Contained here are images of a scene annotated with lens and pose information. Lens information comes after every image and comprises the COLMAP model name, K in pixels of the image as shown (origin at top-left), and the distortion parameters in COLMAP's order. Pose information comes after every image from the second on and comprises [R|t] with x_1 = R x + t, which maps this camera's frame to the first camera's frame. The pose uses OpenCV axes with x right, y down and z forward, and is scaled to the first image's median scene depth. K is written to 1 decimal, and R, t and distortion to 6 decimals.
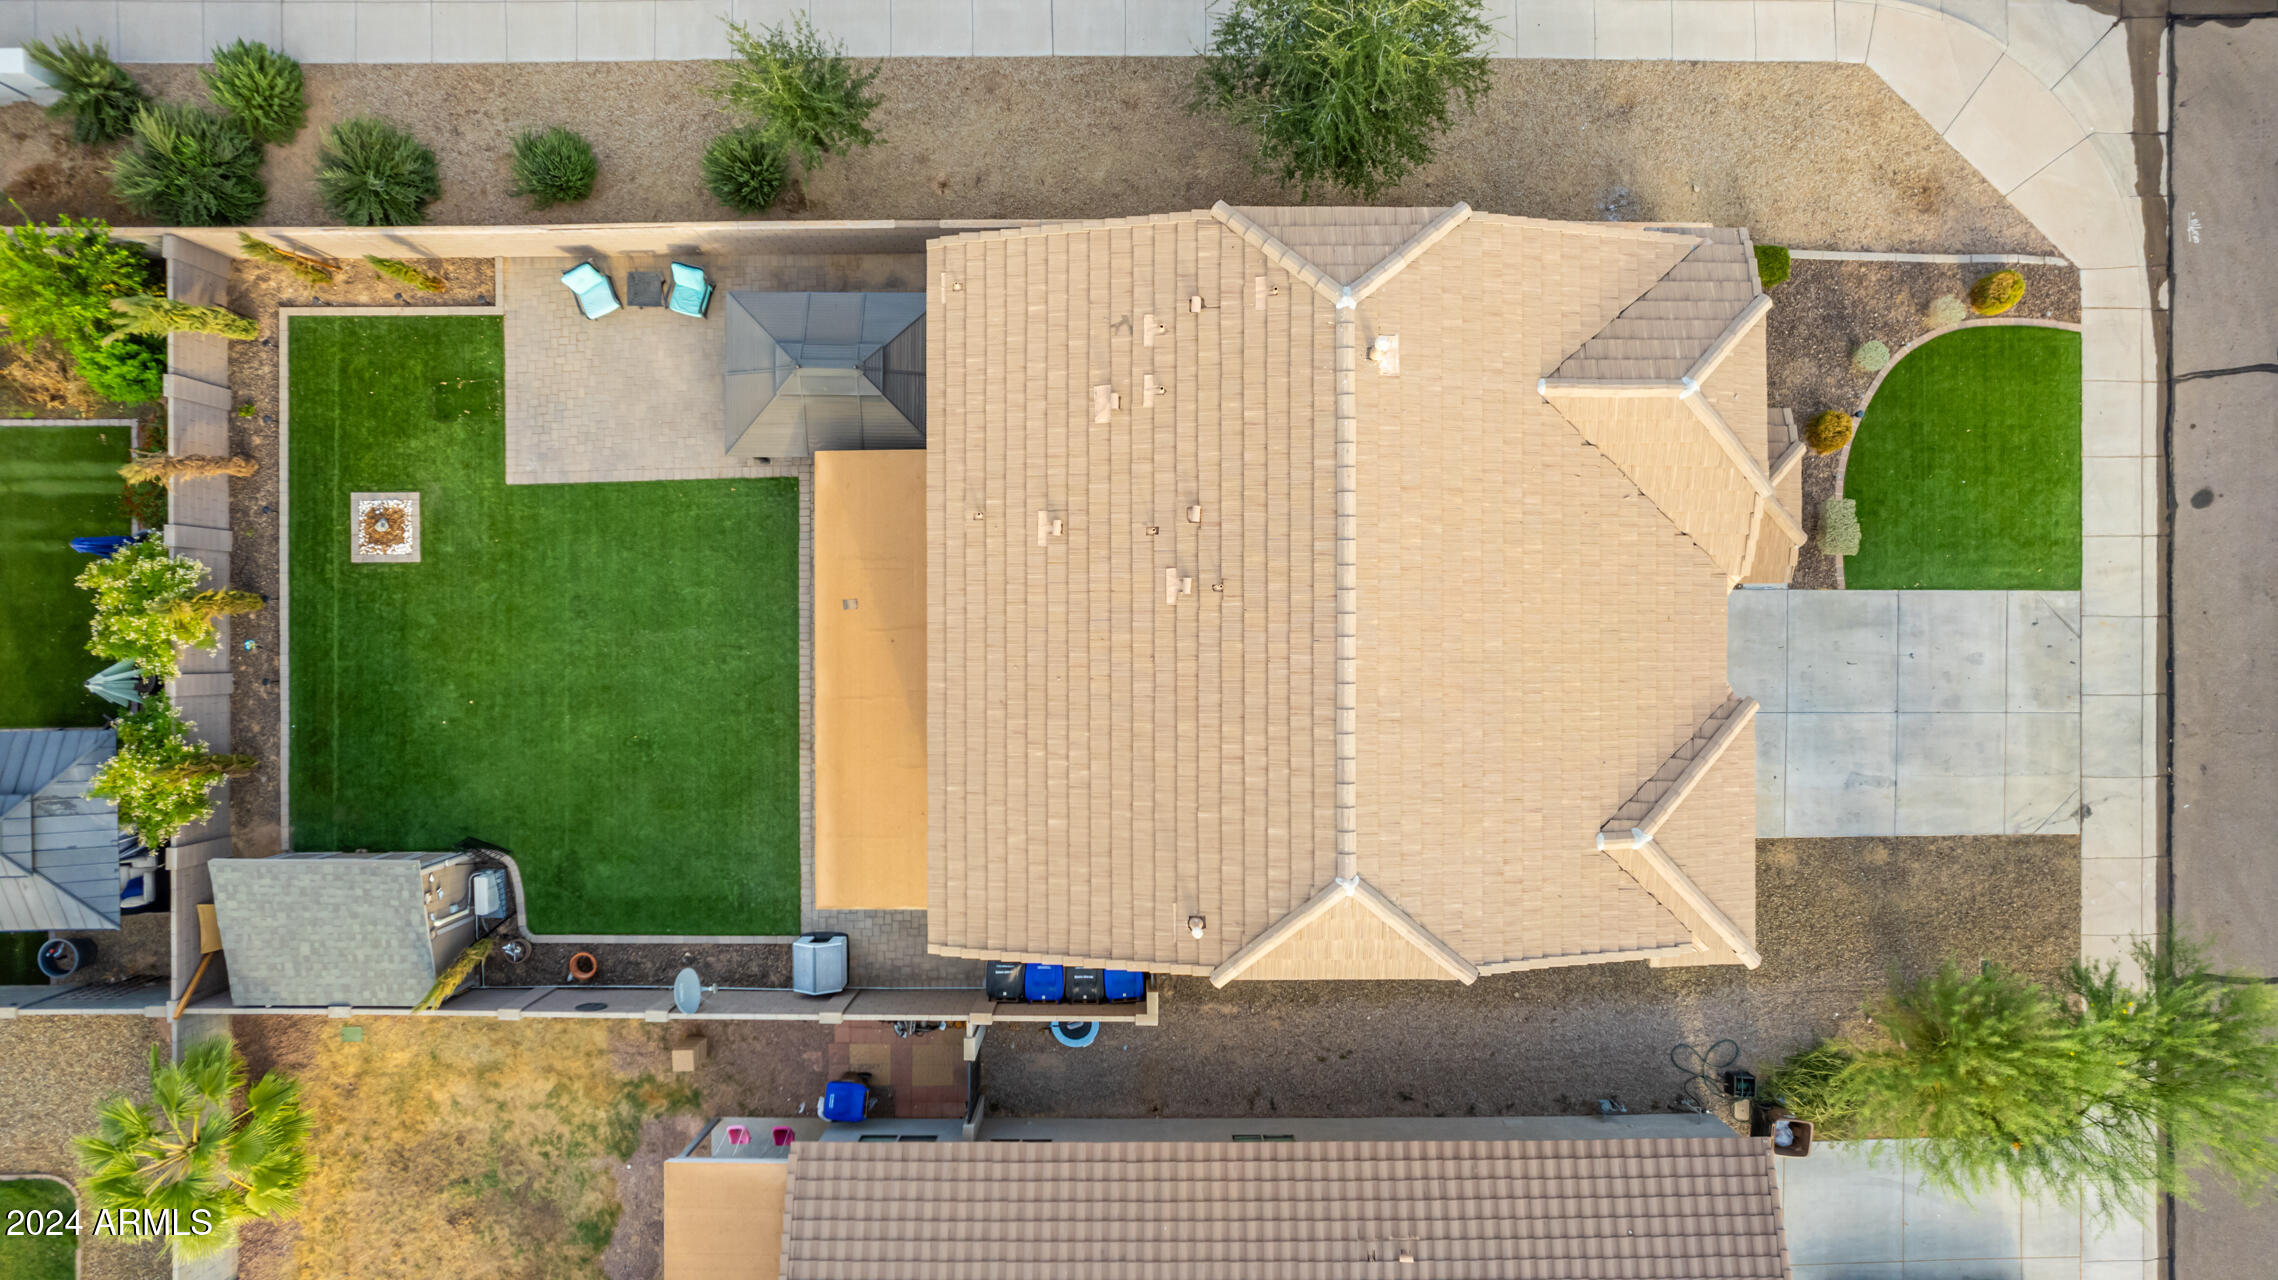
lens RADIAL K [[1454.7, 0, 1142.0], [0, 1454.7, 651.0], [0, 0, 1]] dist [-0.086380, 0.079661]
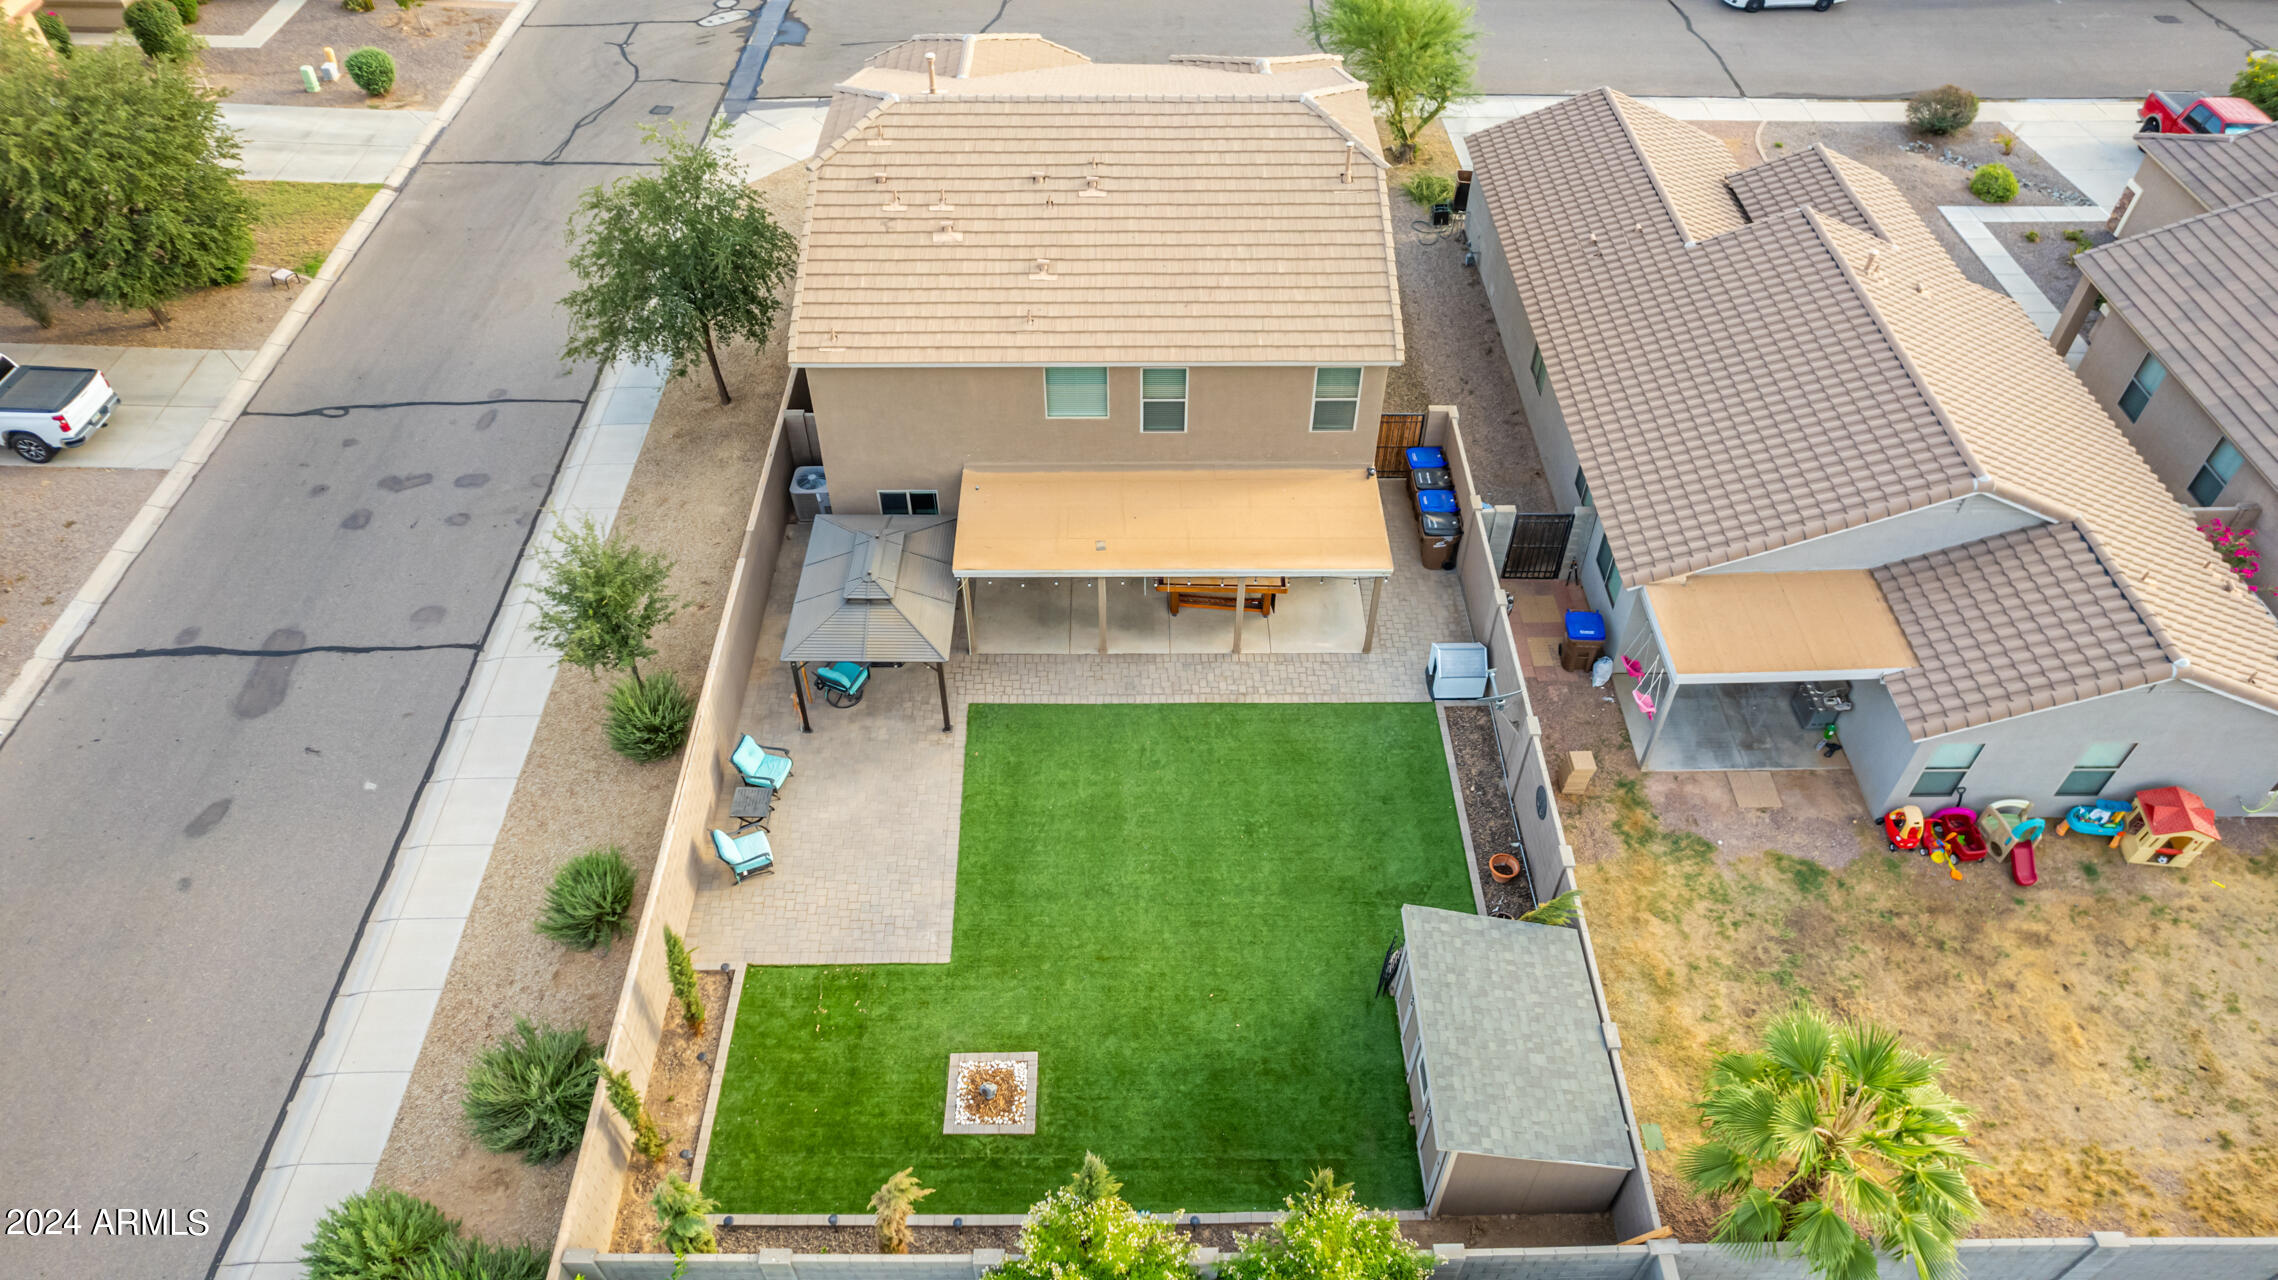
lens RADIAL K [[1454.7, 0, 1142.0], [0, 1454.7, 651.0], [0, 0, 1]] dist [-0.086380, 0.079661]
pose [[-0.007904, -0.715427, 0.698642, -0.894193], [0.999968, -0.006406, 0.004753, -0.006901], [0.001075, 0.698658, 0.715455, 0.266509]]
